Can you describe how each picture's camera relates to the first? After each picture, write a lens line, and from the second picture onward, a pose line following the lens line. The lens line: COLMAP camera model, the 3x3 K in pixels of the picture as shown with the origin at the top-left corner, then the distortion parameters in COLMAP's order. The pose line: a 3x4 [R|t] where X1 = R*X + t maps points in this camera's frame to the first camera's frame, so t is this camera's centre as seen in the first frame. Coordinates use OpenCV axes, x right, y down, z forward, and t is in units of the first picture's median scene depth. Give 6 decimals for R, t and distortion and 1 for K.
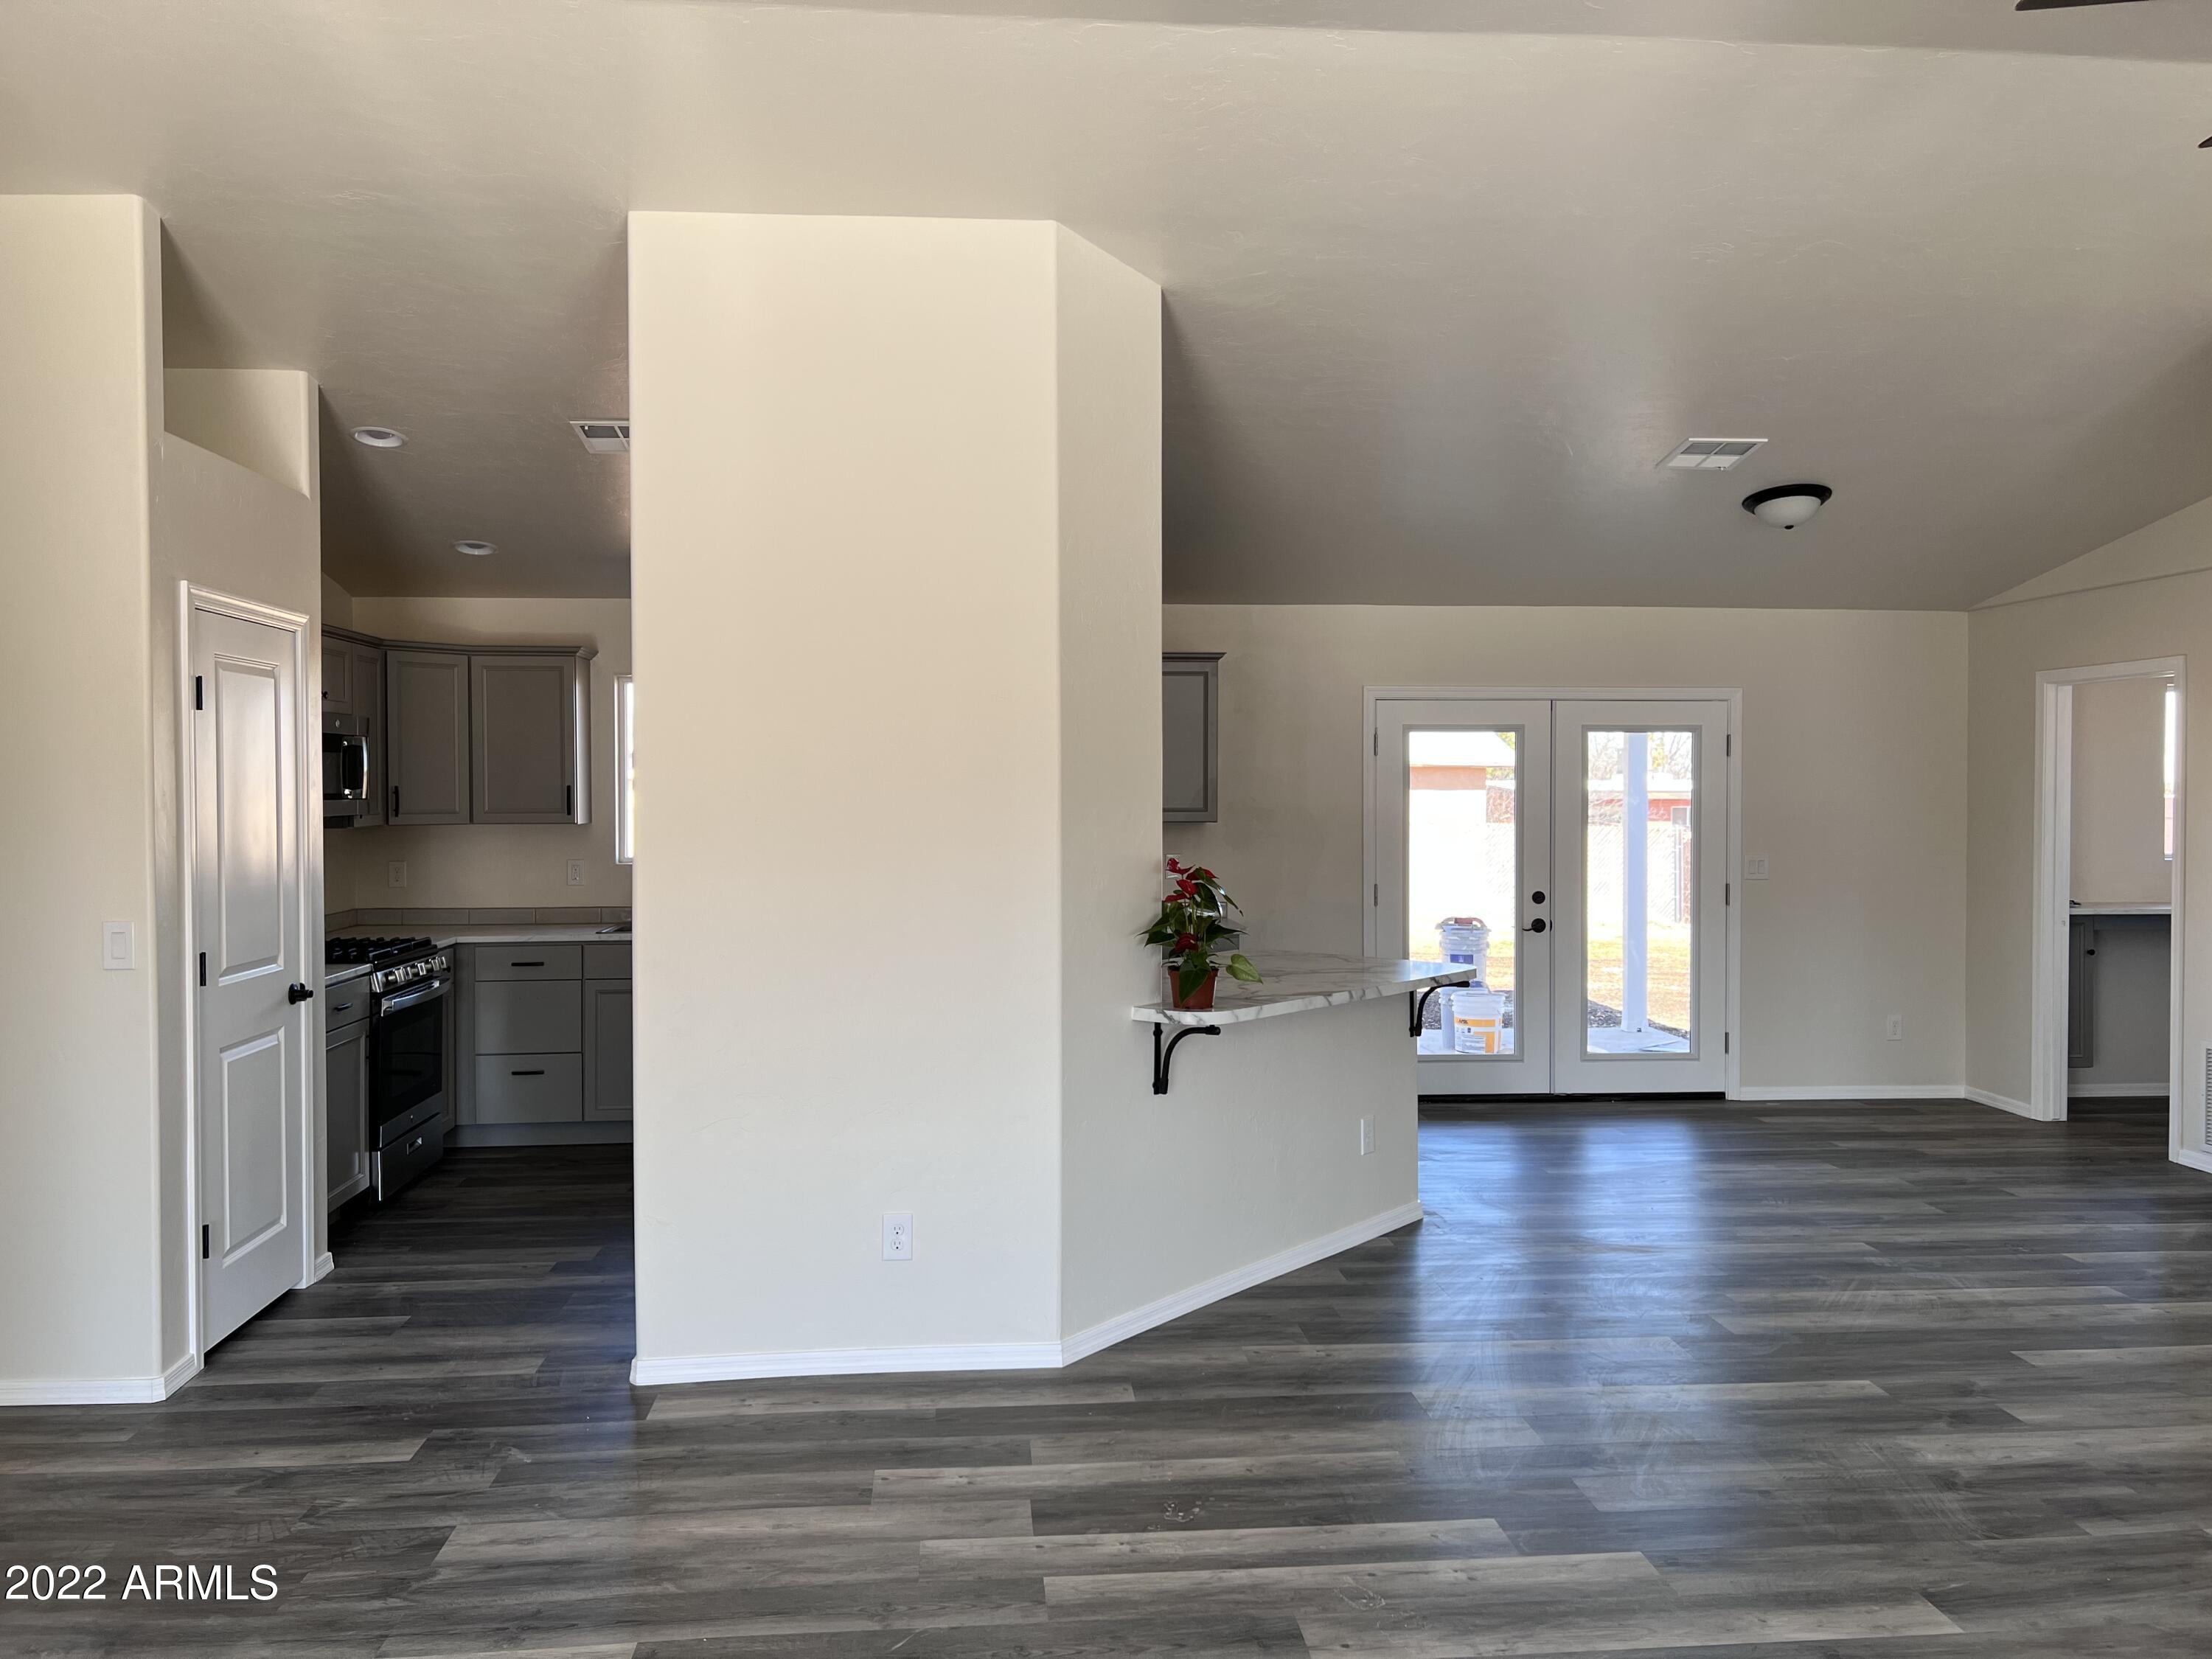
lens RADIAL K [[1652.7, 0, 1137.6], [0, 1652.7, 826.5], [0, 0, 1]] dist [-0.002164, -0.004498]
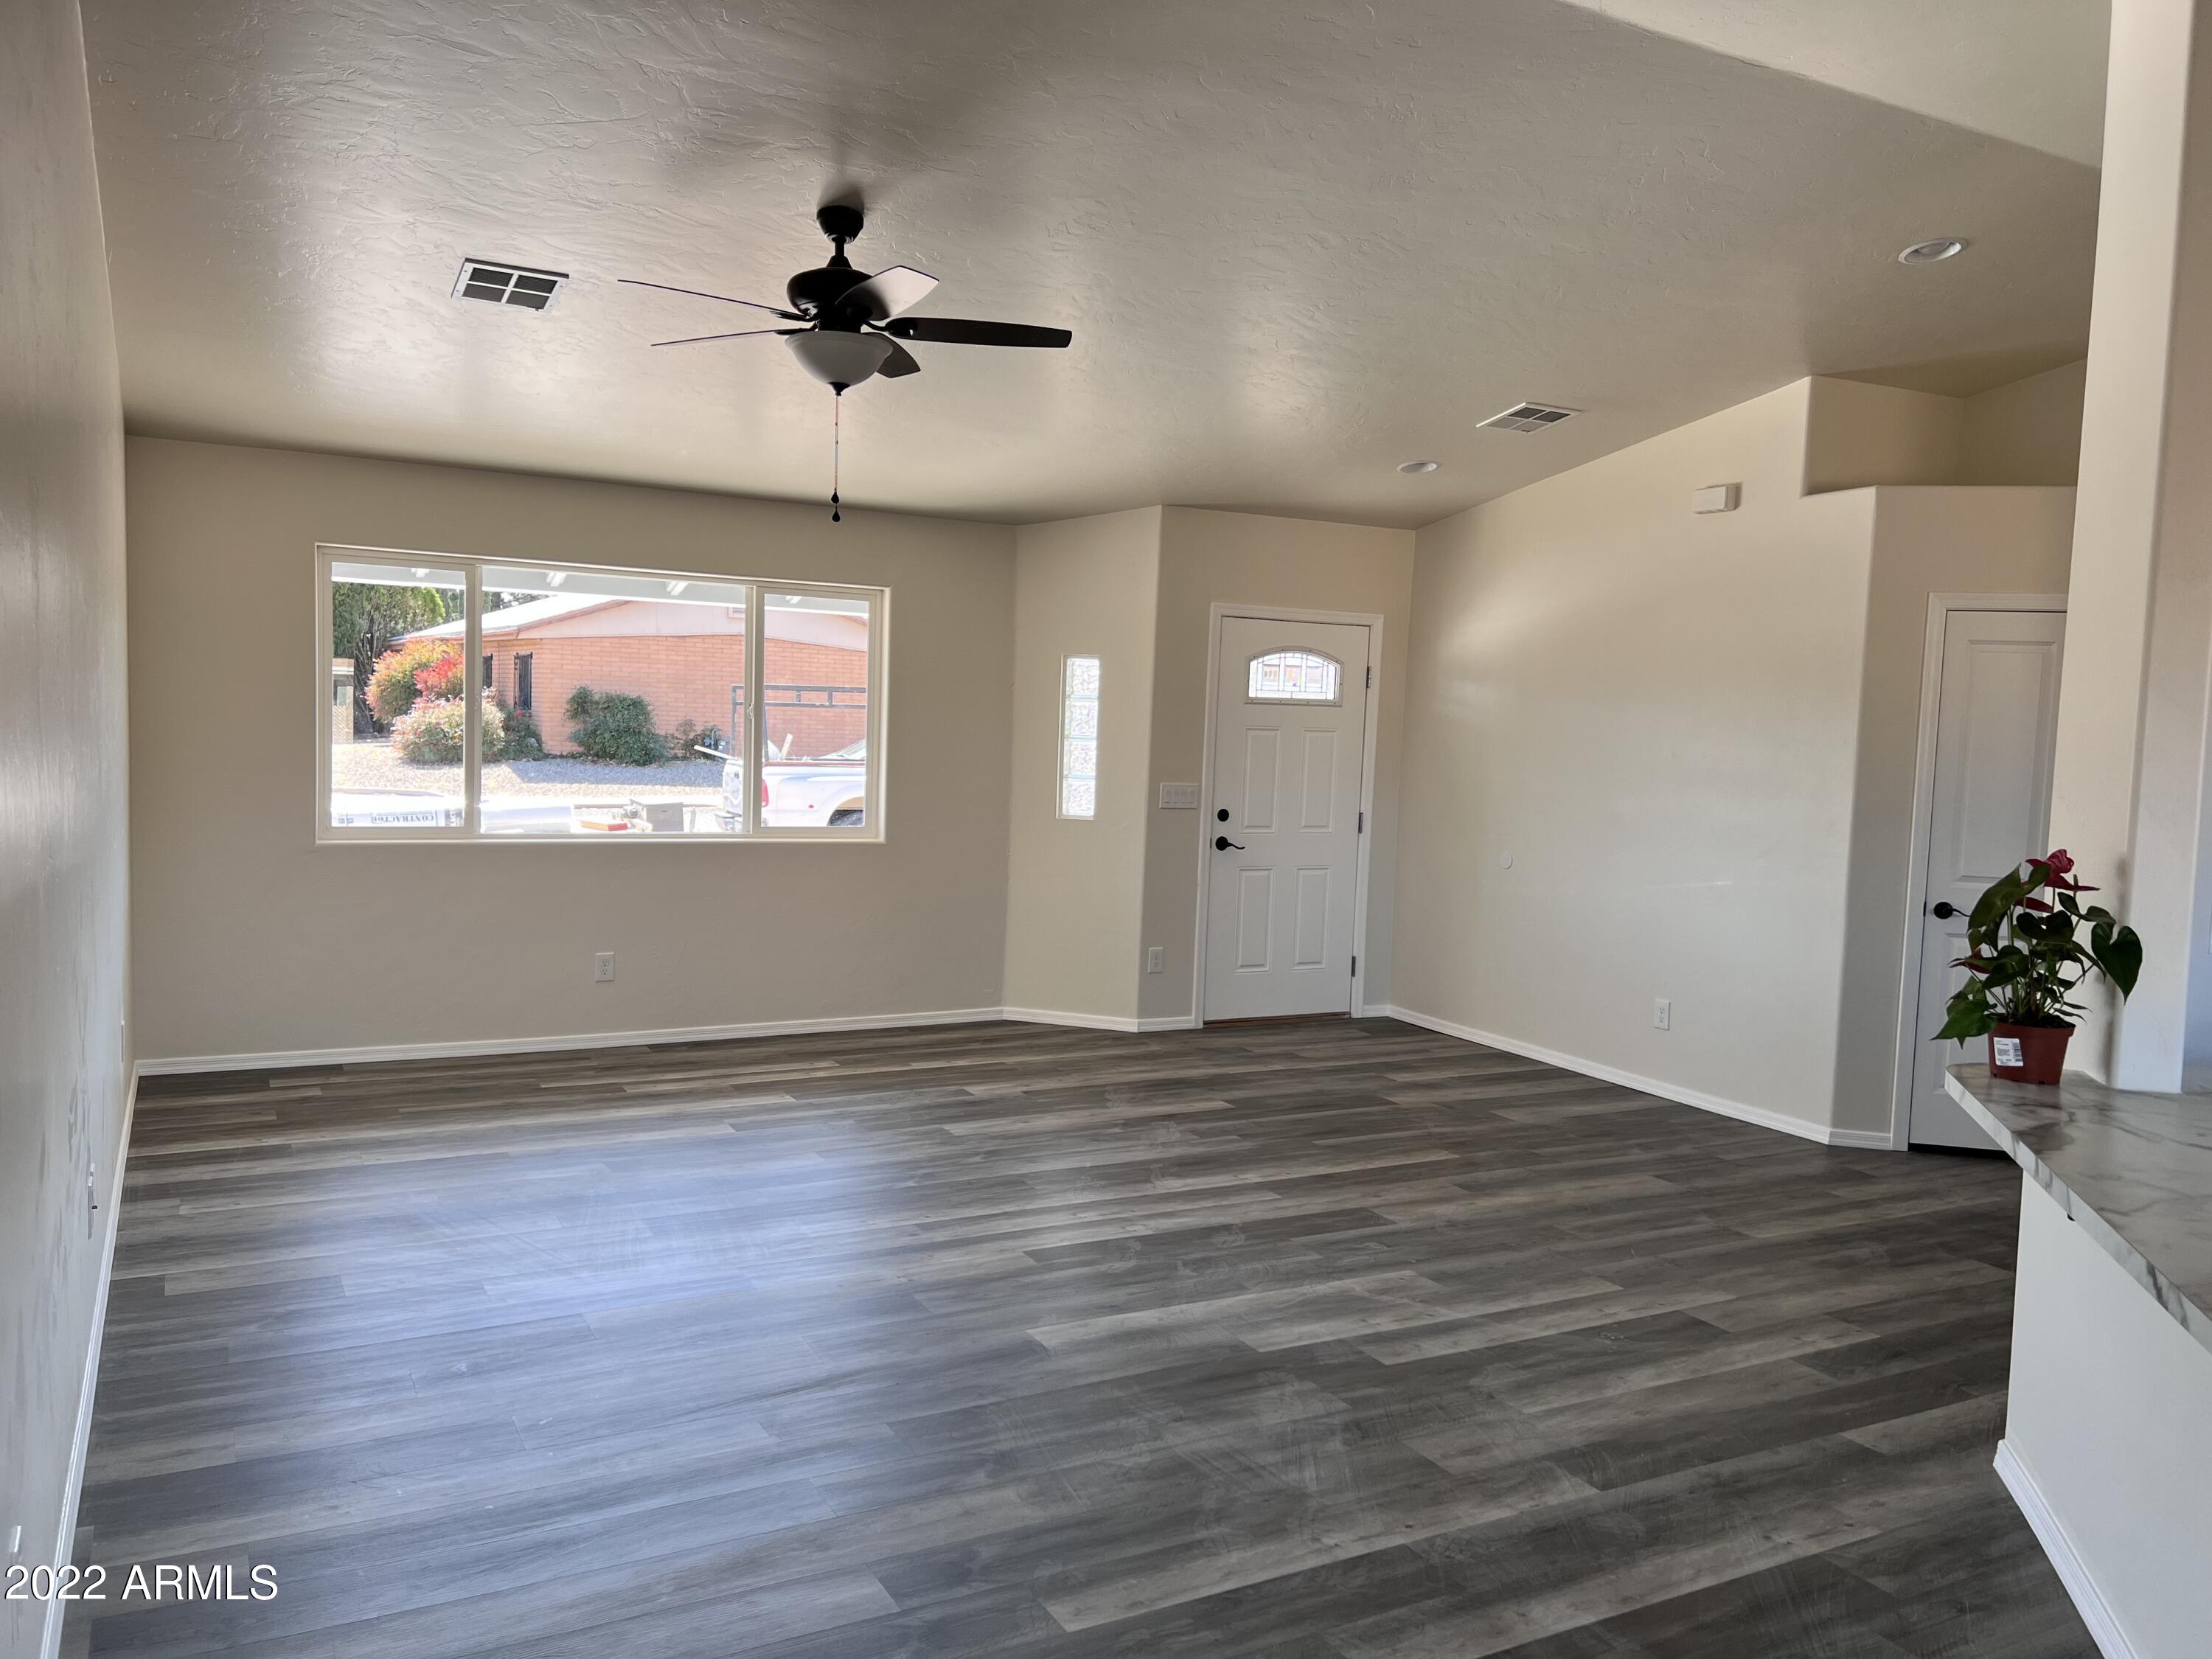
lens RADIAL K [[1652.8, 0, 1117.5], [0, 1652.8, 826.4], [0, 0, 1]] dist [0.071499, -0.079005]
pose [[-0.918857, -0.001127, -0.394590, 0.677662], [-0.040734, 0.994924, 0.092014, -0.042427], [0.392483, 0.100621, -0.914239, 1.562003]]
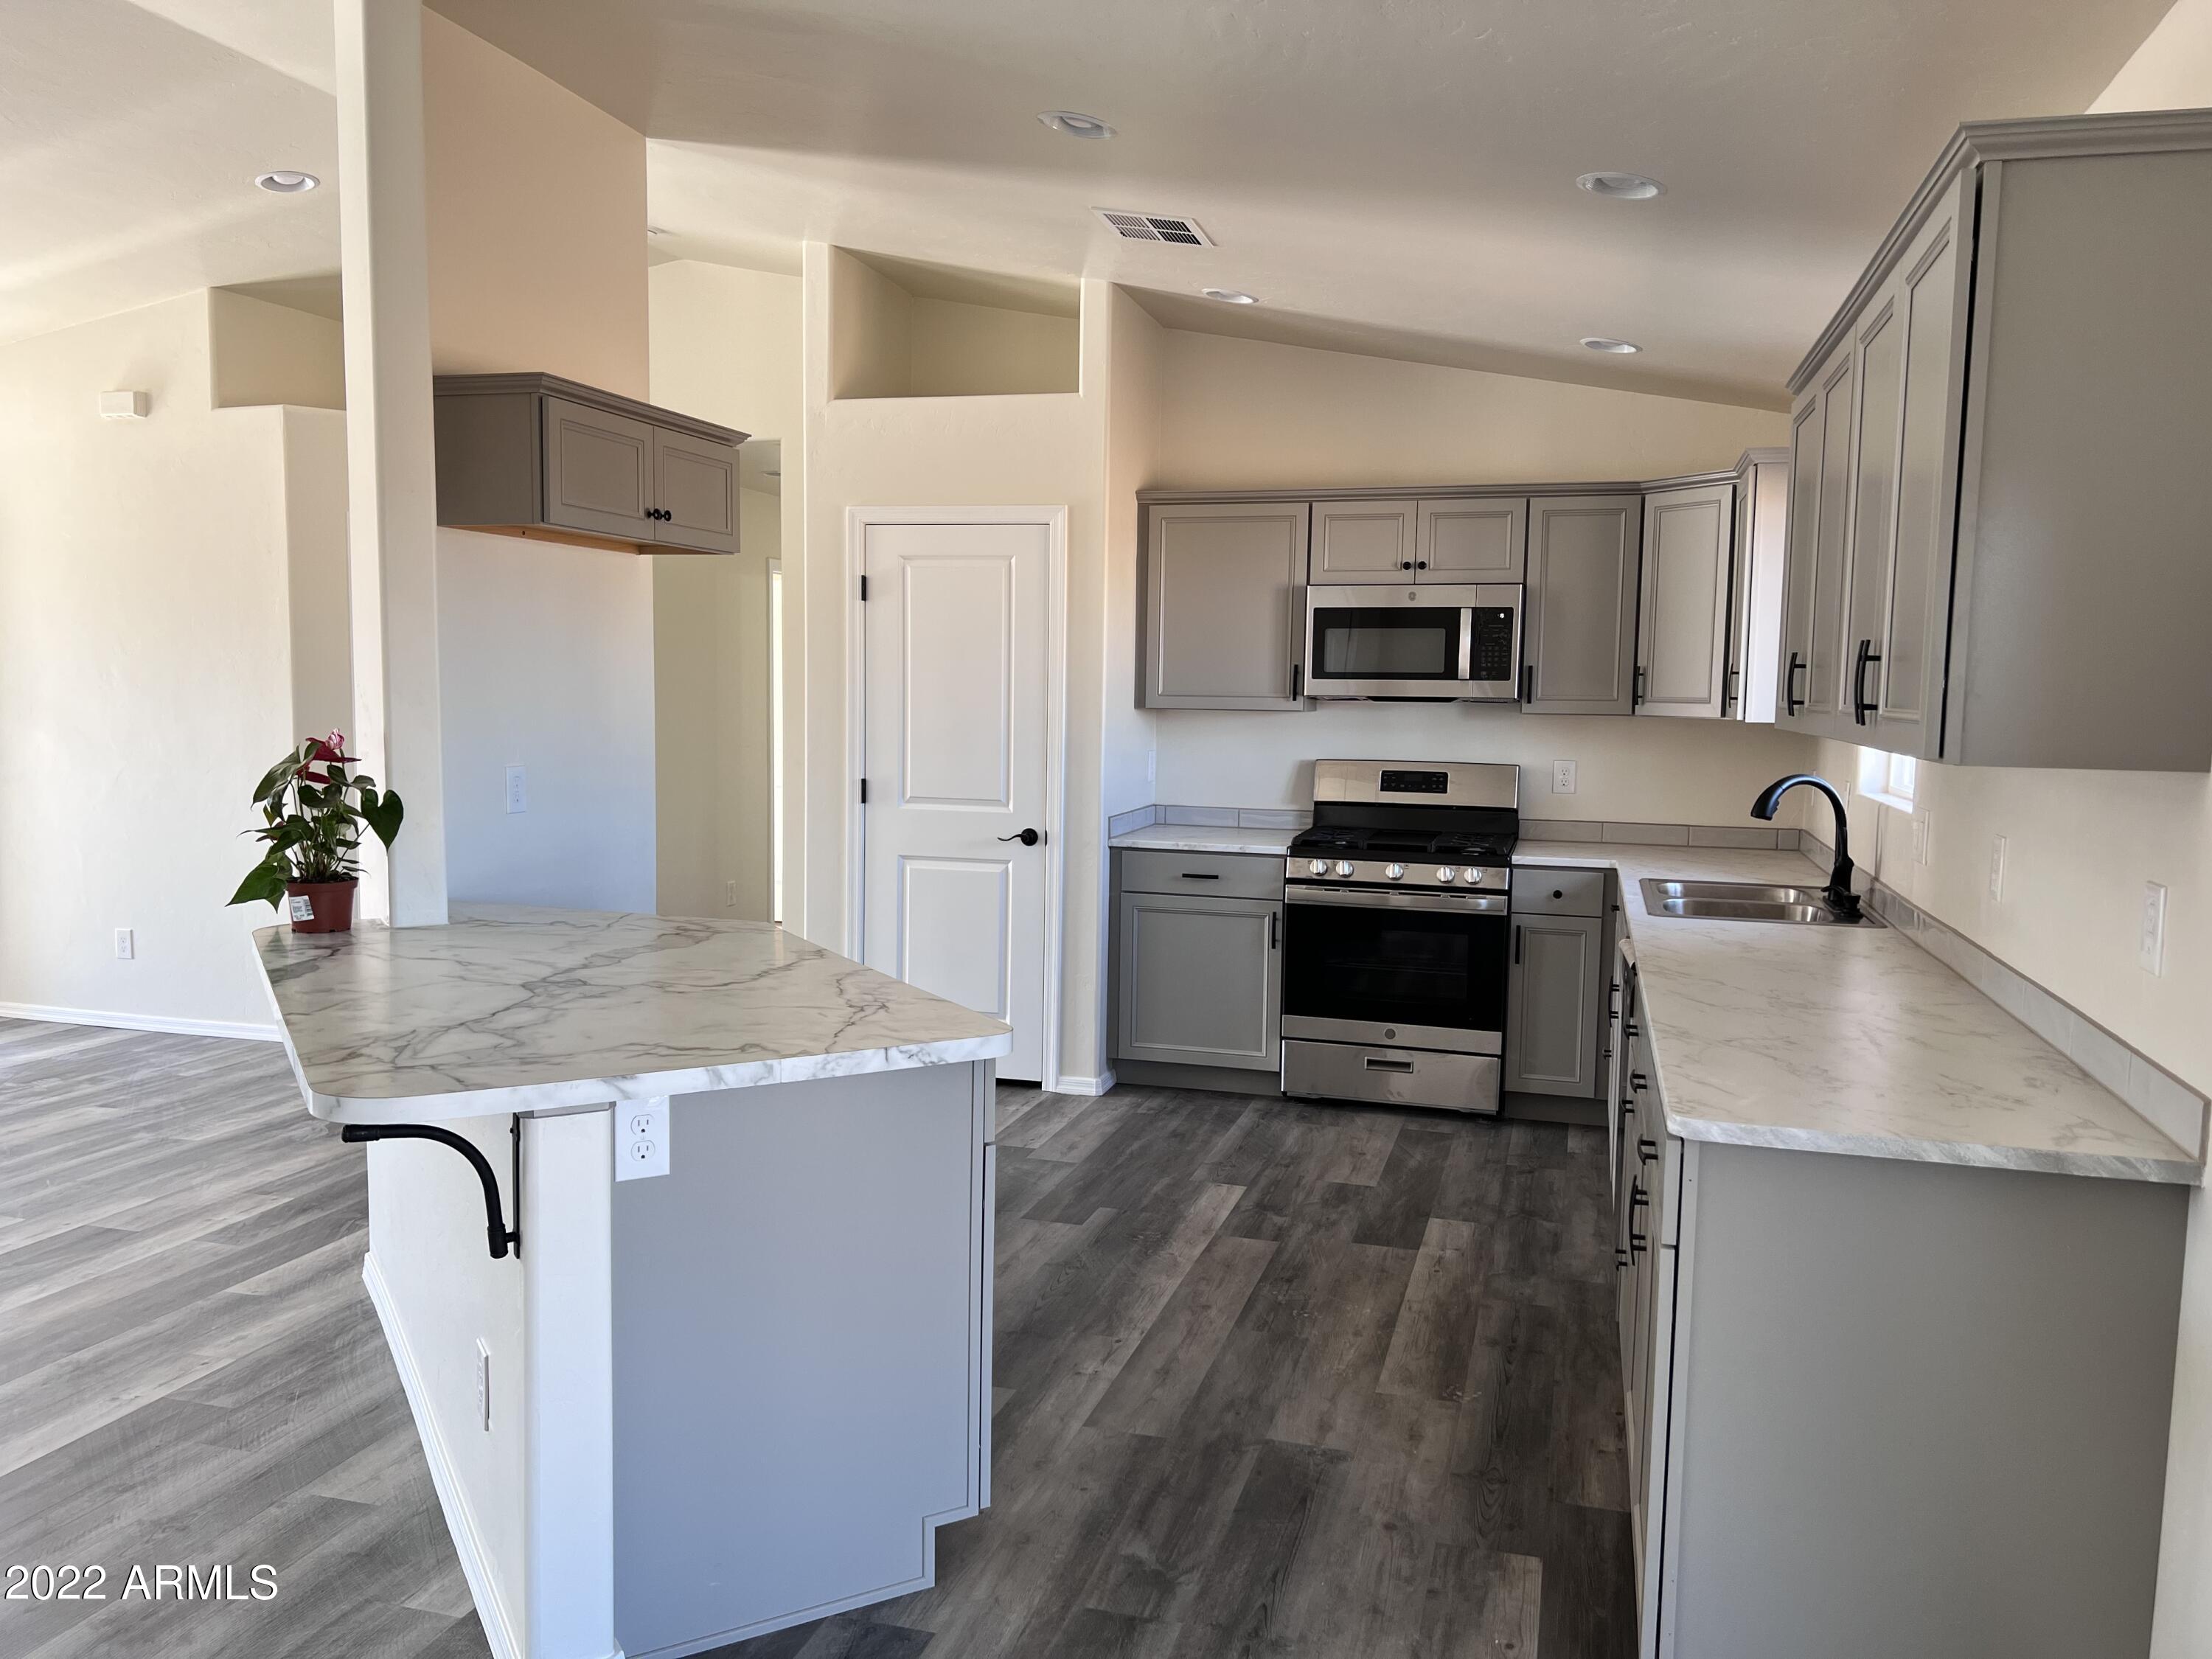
lens RADIAL K [[1652.8, 0, 1117.5], [0, 1652.8, 826.4], [0, 0, 1]] dist [0.071499, -0.079005]
pose [[-0.369035, 0.080495, -0.925923, 0.648536], [-0.035514, 0.994294, 0.100593, -0.031706], [0.928737, 0.070006, -0.364070, 1.725158]]
